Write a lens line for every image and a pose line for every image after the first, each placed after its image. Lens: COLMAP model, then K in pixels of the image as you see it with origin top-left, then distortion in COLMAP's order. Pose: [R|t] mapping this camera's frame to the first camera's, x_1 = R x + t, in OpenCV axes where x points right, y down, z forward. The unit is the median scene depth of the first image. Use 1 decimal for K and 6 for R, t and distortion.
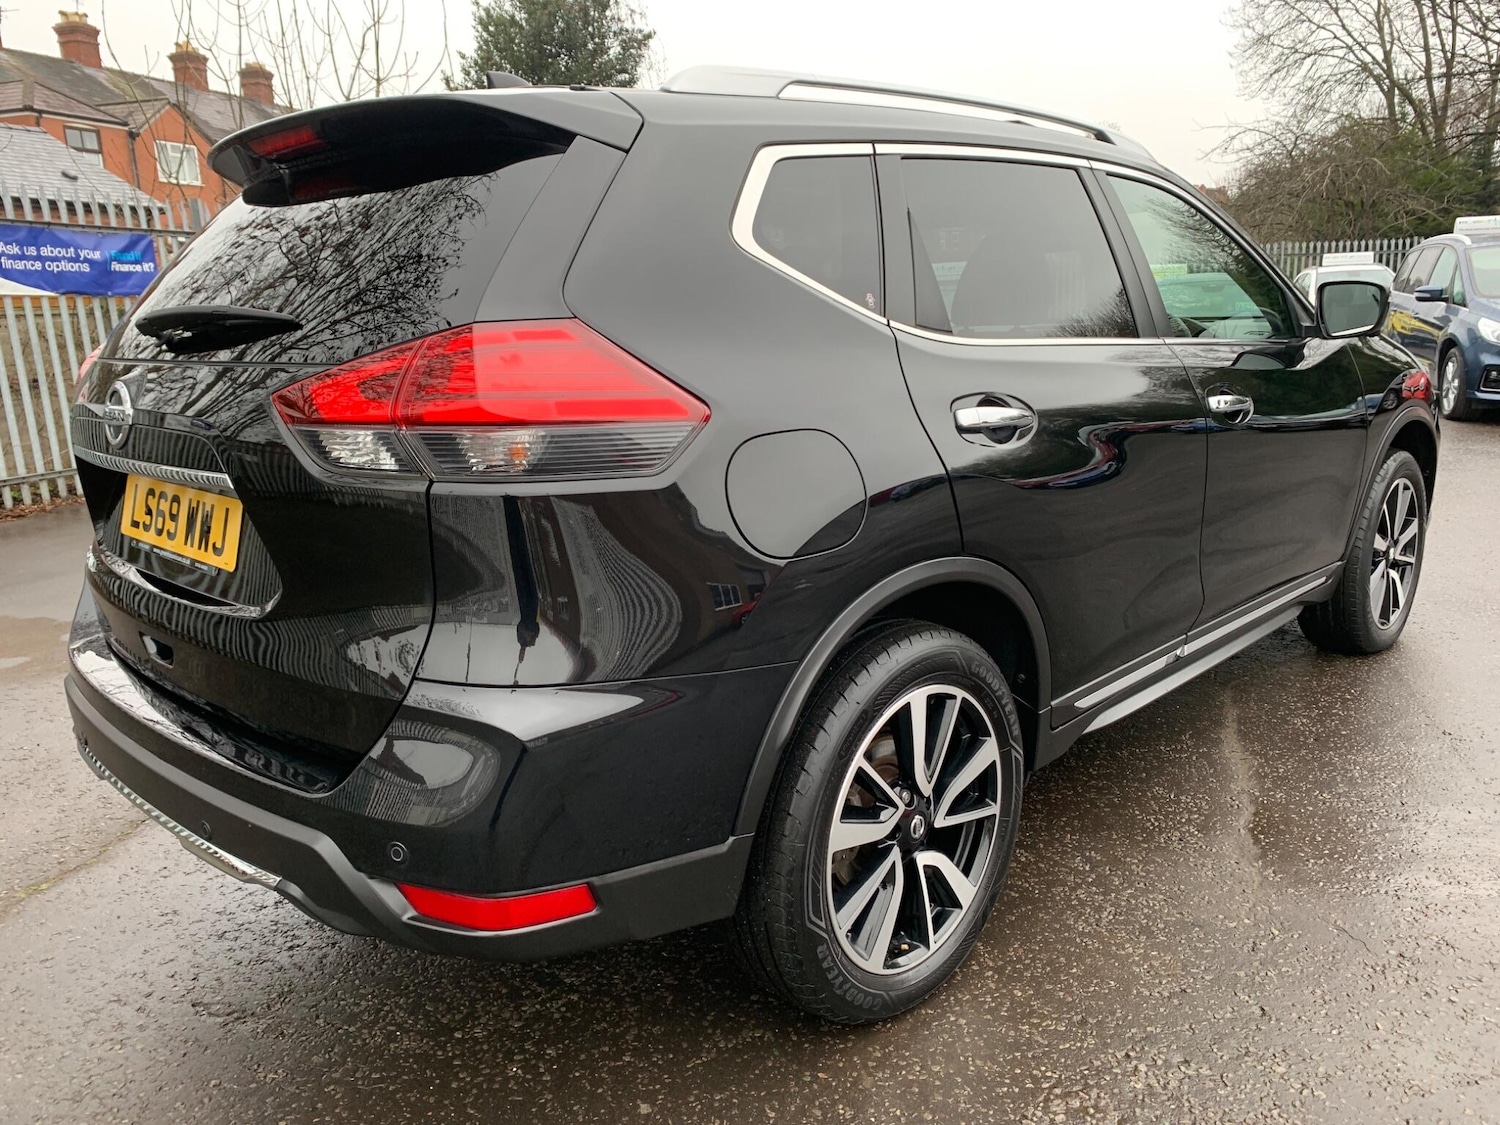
lens RADIAL K [[1161.7, 0, 703.4], [0, 1161.7, 556.0], [0, 0, 1]] dist [0.013564, 0.002153]
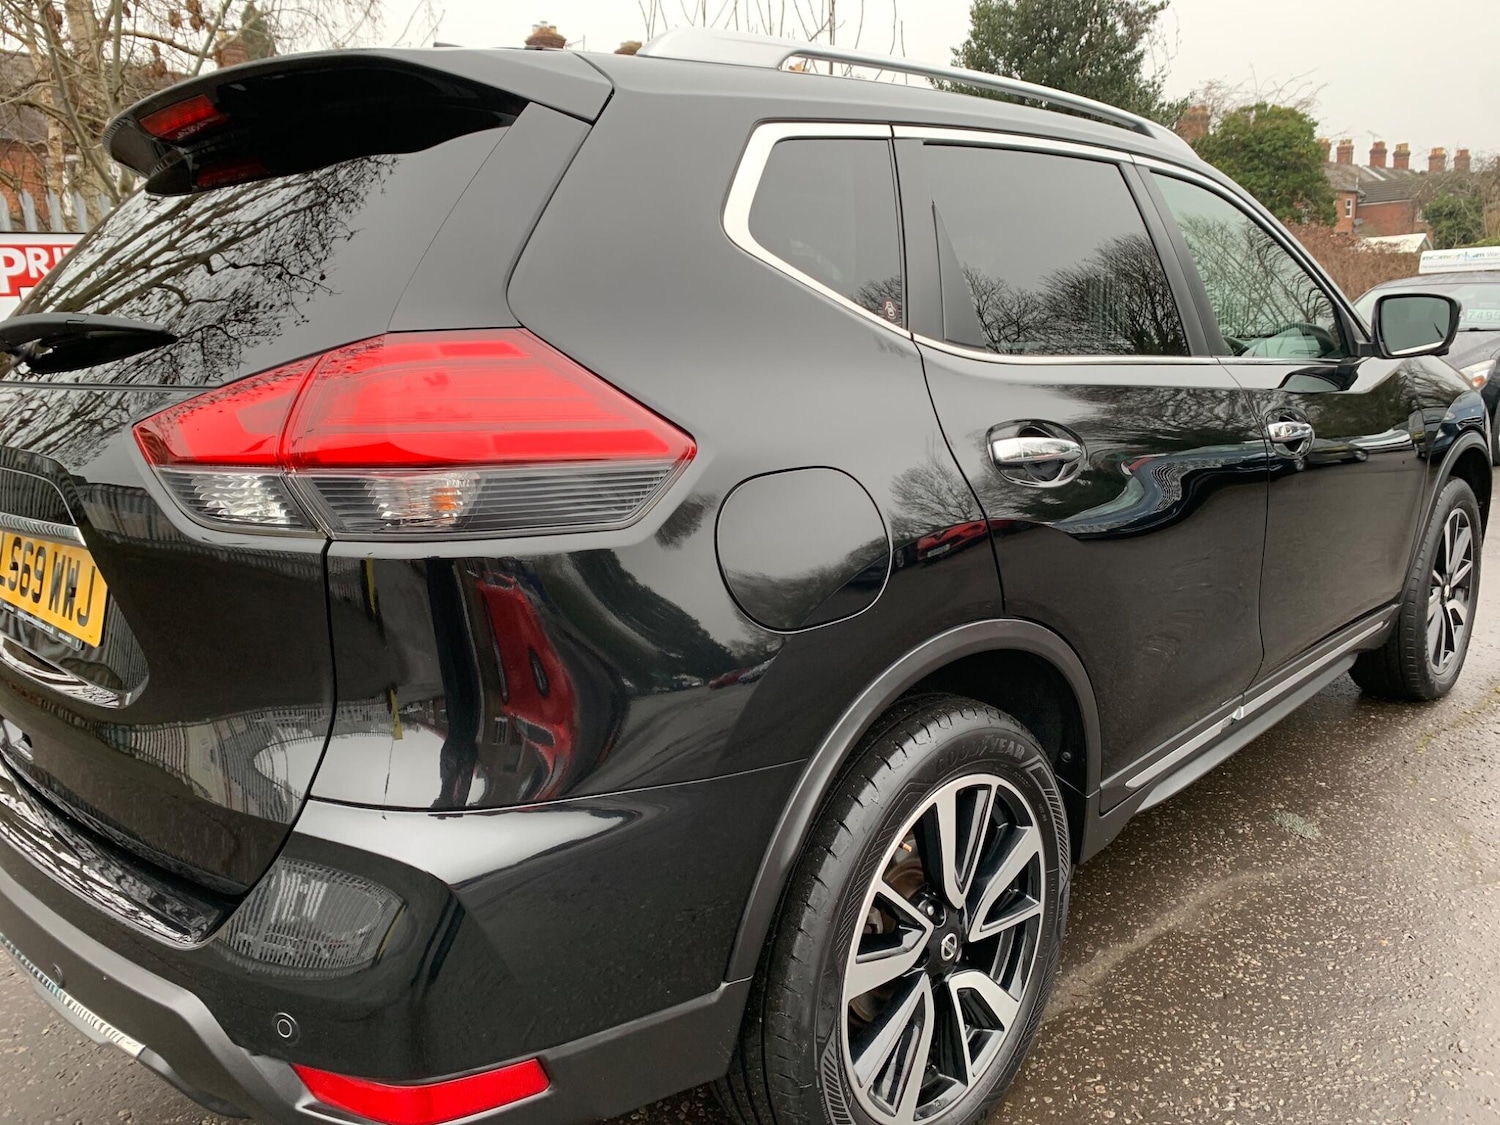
lens RADIAL K [[1178.0, 0, 730.8], [0, 1178.0, 590.9], [0, 0, 1]] dist [-0.001308, 0.006045]
pose [[0.999706, -0.003195, 0.024039, 0.009636], [0.002947, 0.999942, 0.010323, -0.030716], [-0.024071, -0.010249, 0.999658, 0.176359]]
